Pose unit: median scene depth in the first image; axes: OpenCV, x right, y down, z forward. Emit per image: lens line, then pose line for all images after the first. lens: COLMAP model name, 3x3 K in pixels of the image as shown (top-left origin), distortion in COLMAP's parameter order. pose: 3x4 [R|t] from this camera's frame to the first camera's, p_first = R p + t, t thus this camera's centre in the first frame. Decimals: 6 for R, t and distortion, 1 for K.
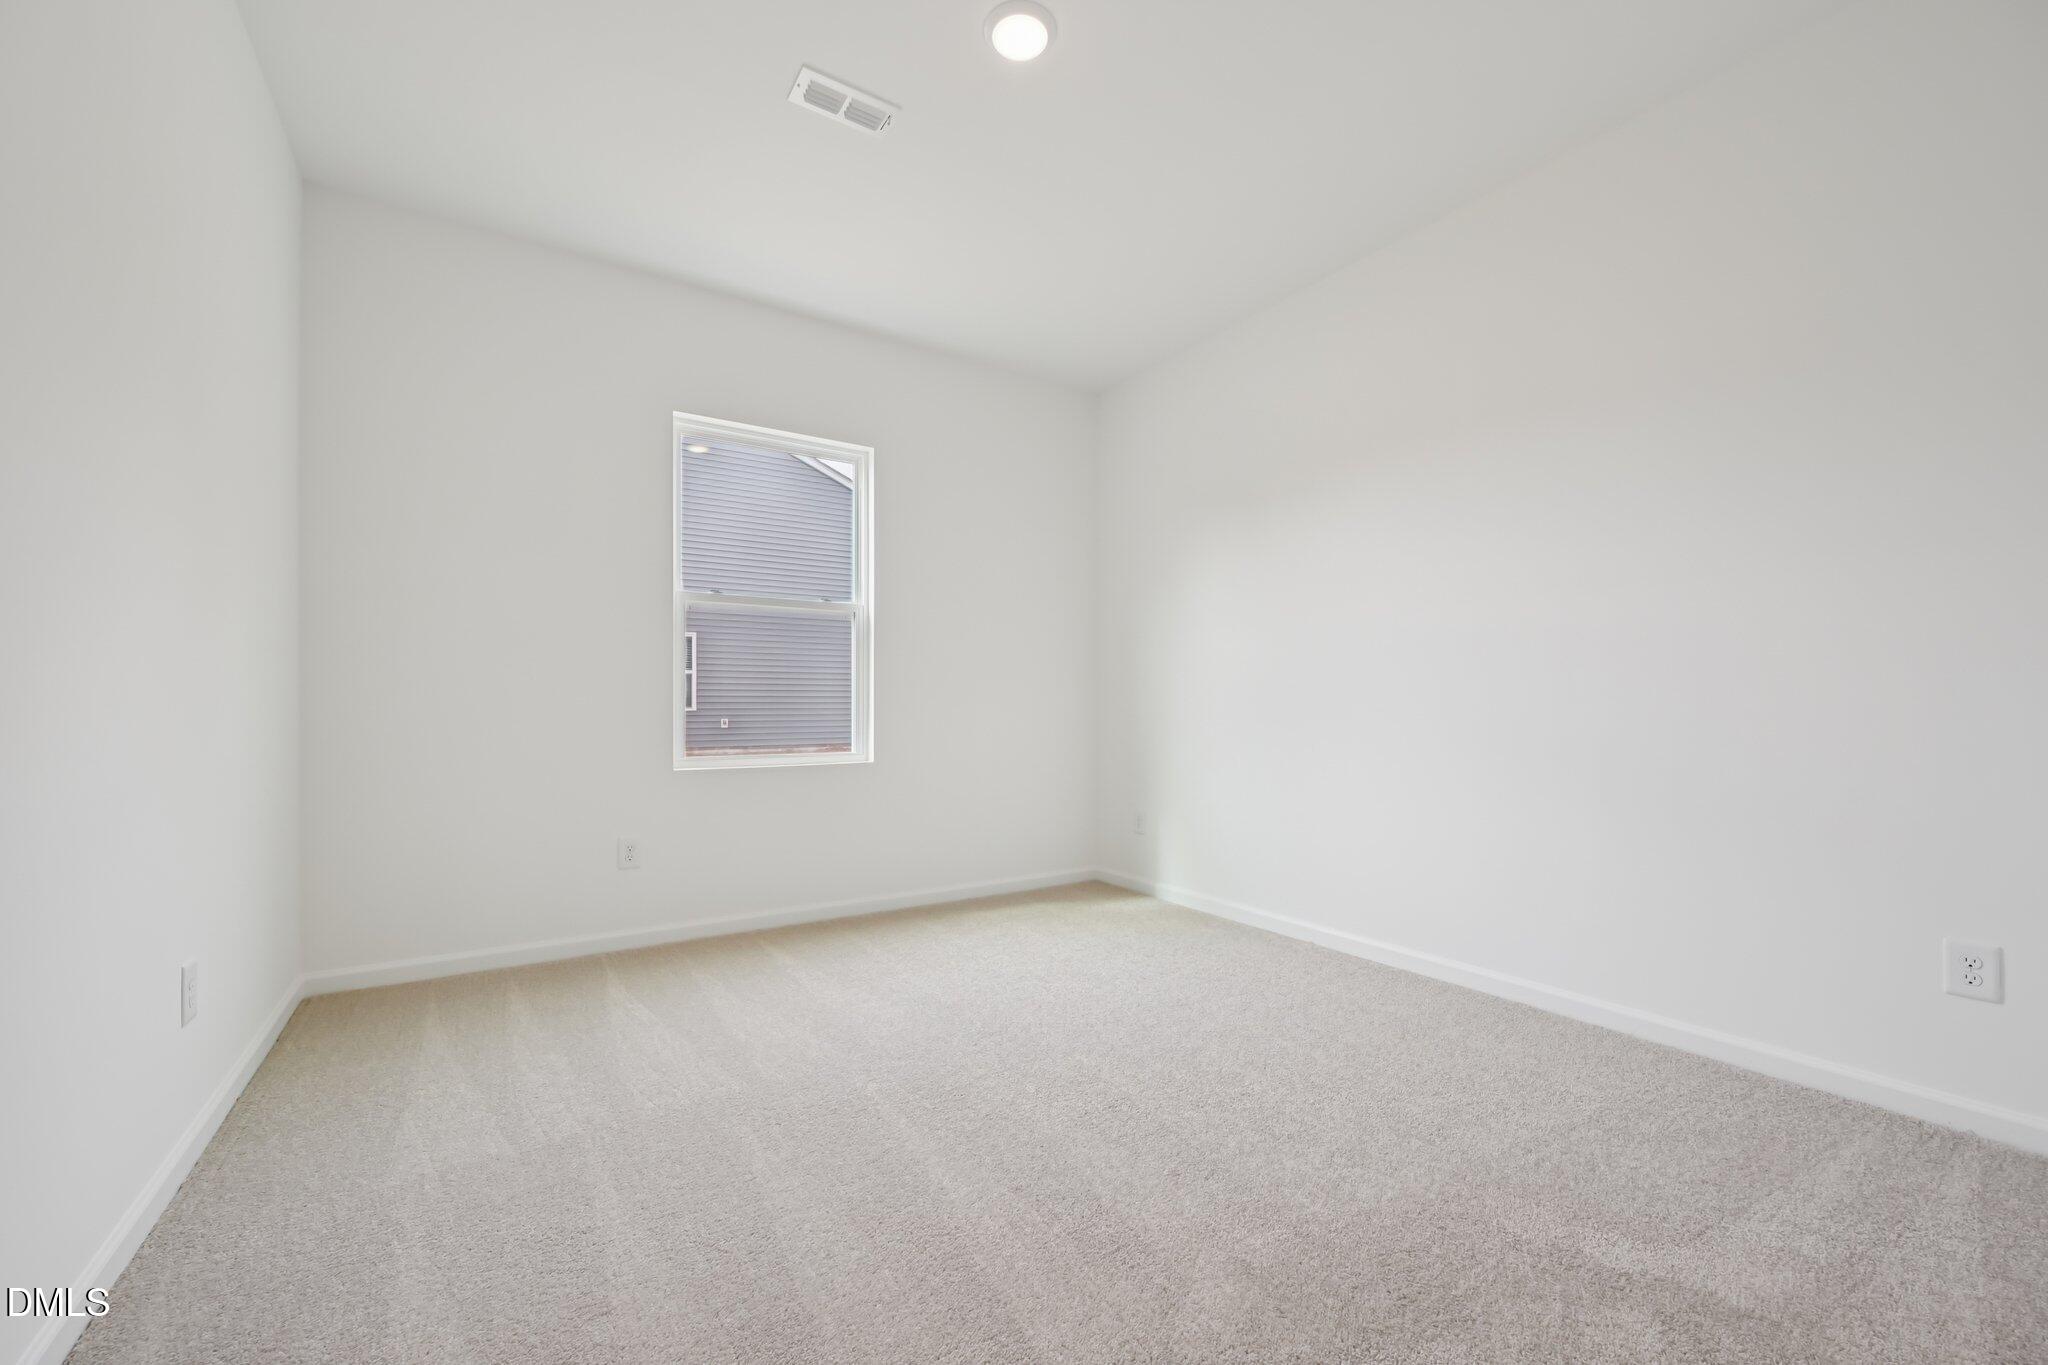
lens RADIAL K [[797.9, 0, 1024.0], [0, 797.9, 682.5], [0, 0, 1]] dist [0.008855, -0.000047]
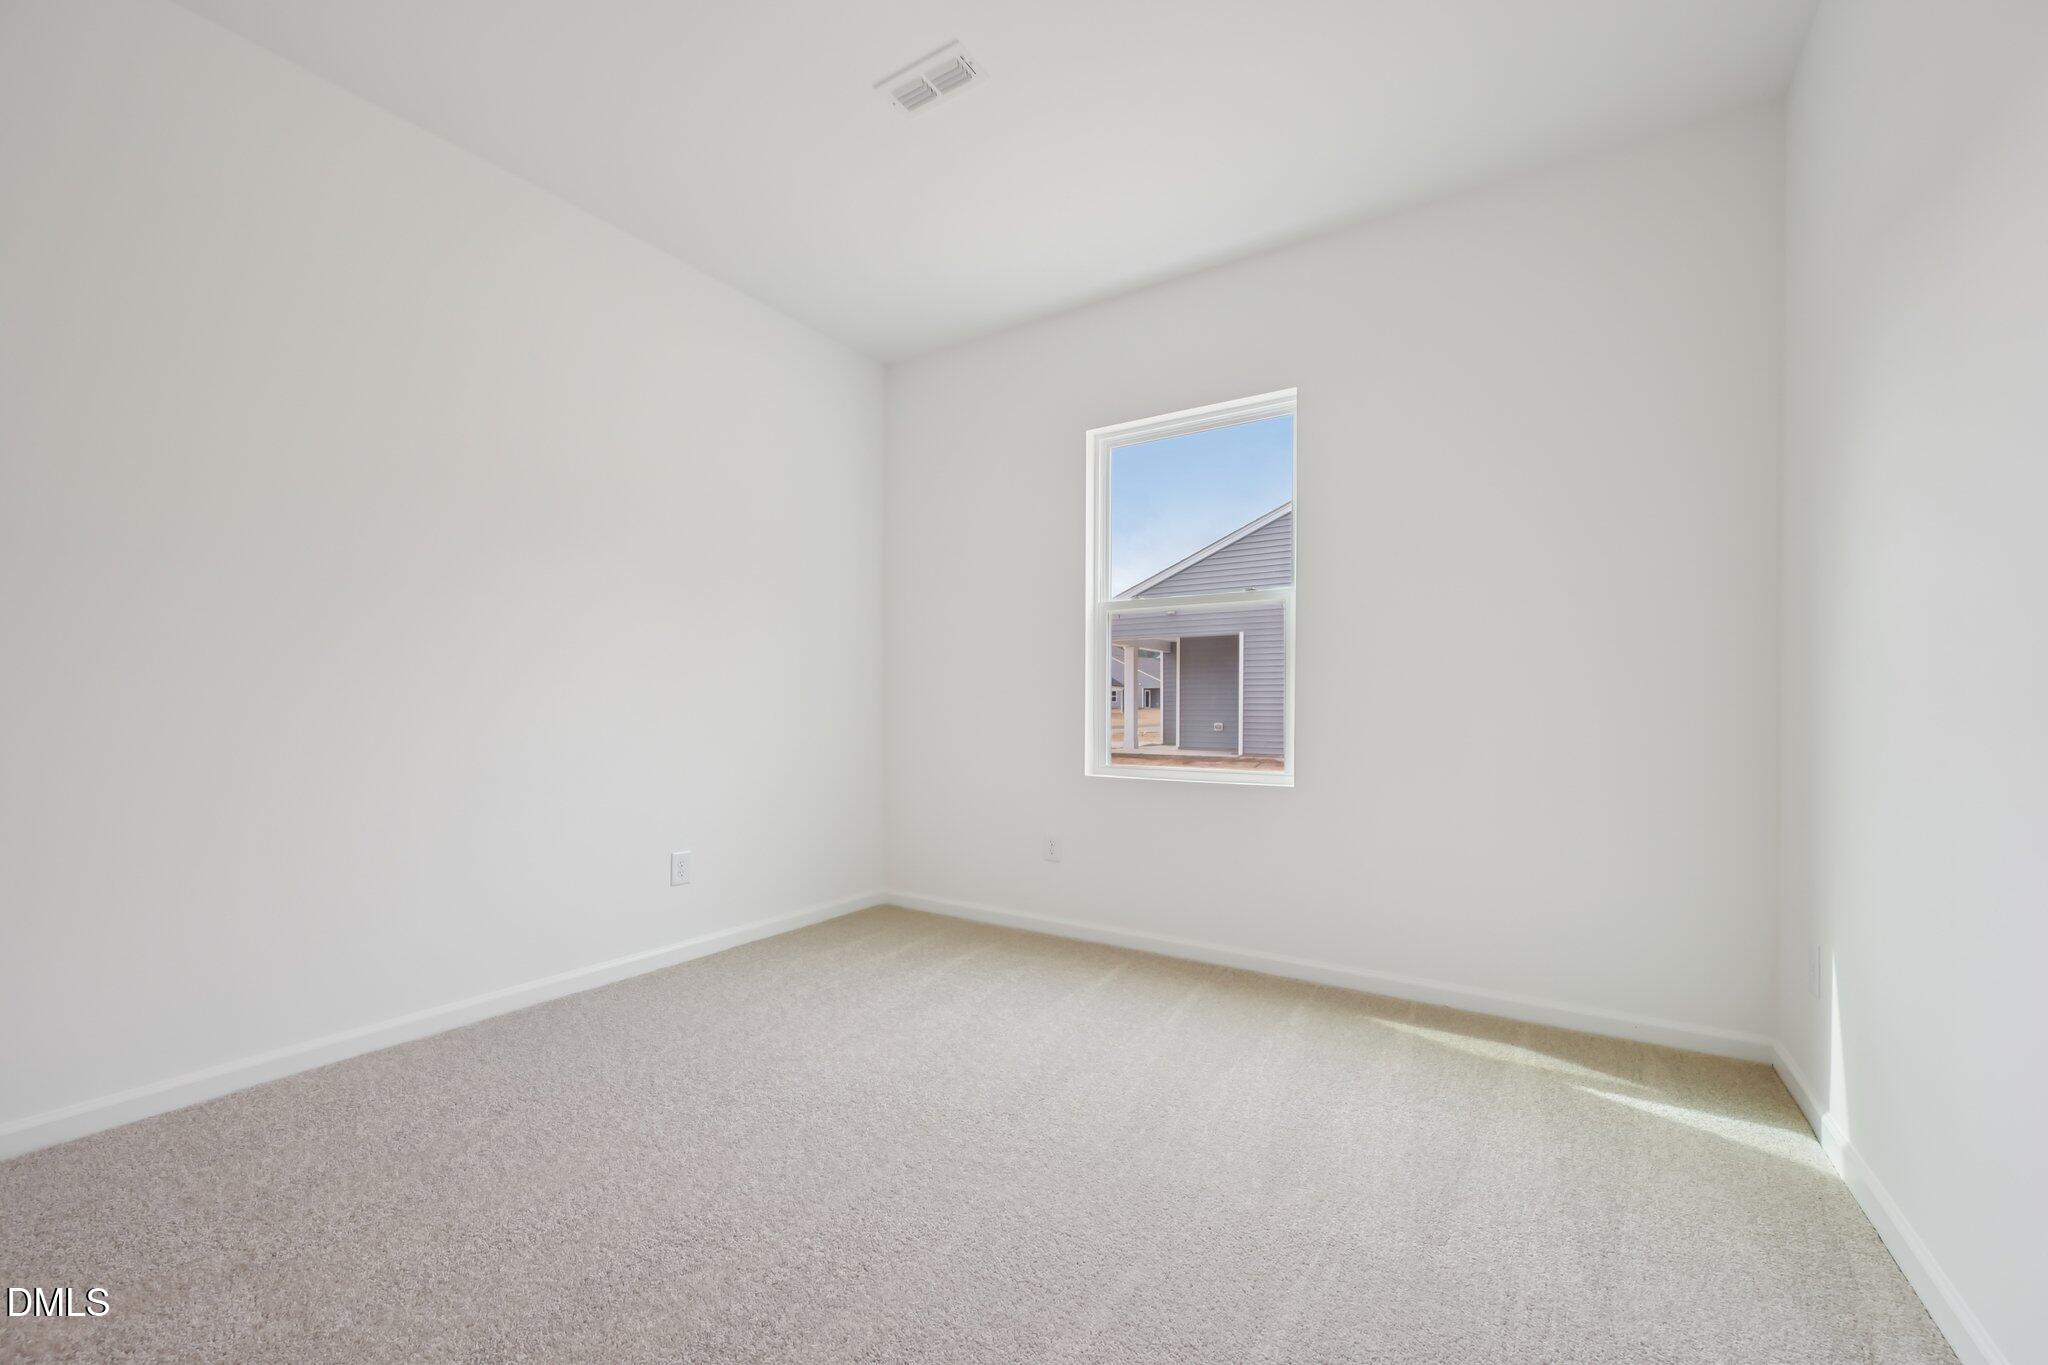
lens RADIAL K [[814.3, 0, 1053.3], [0, 814.3, 696.3], [0, 0, 1]] dist [-0.001088, -0.000096]
pose [[0.419802, -0.010049, -0.907560, 0.550244], [0.018426, 0.999827, -0.002548, 0.009100], [0.907429, -0.015653, 0.419914, 0.556466]]
